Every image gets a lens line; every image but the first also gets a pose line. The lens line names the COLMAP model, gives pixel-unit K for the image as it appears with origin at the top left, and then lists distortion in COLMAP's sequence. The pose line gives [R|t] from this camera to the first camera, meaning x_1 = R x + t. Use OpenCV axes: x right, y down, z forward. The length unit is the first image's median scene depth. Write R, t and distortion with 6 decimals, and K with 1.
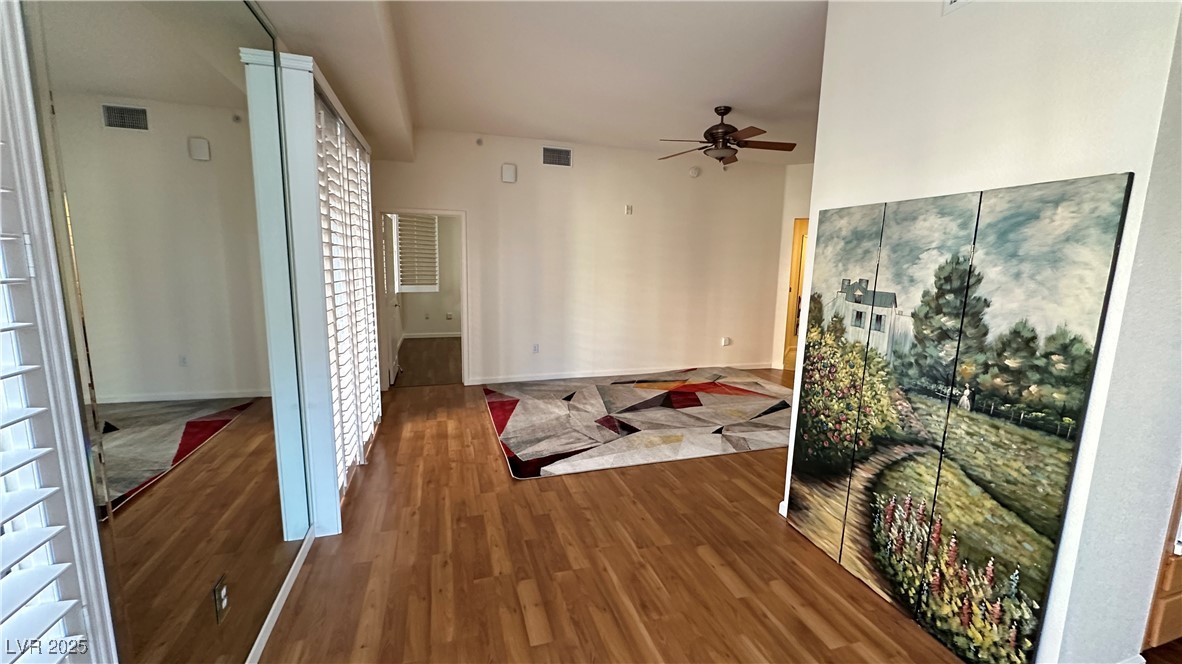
lens RADIAL K [[470.0, 0, 592.0], [0, 470.0, 338.2], [0, 0, 1]] dist [-0.002219, -0.000073]
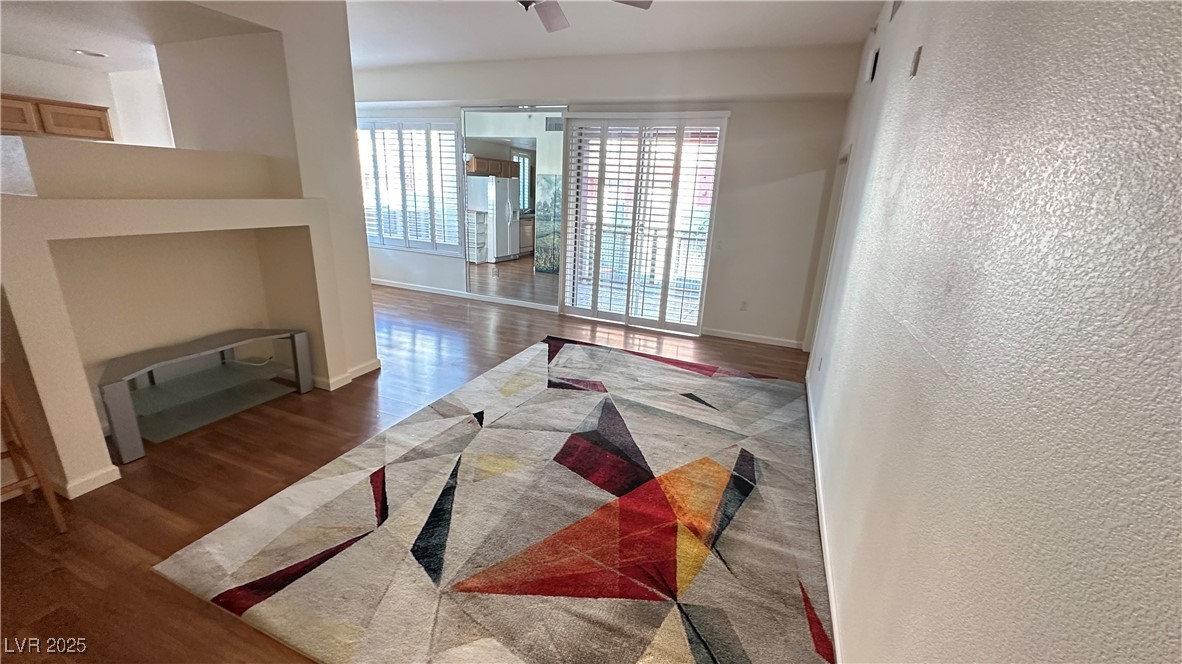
lens RADIAL K [[470.0, 0, 593.6], [0, 470.0, 331.1], [0, 0, 1]] dist [-0.002219, -0.000073]
pose [[-0.636709, 0.174148, -0.751182, 1.360923], [-0.180203, 0.913585, 0.364539, -0.483127], [0.749753, 0.367470, -0.550306, 2.905758]]
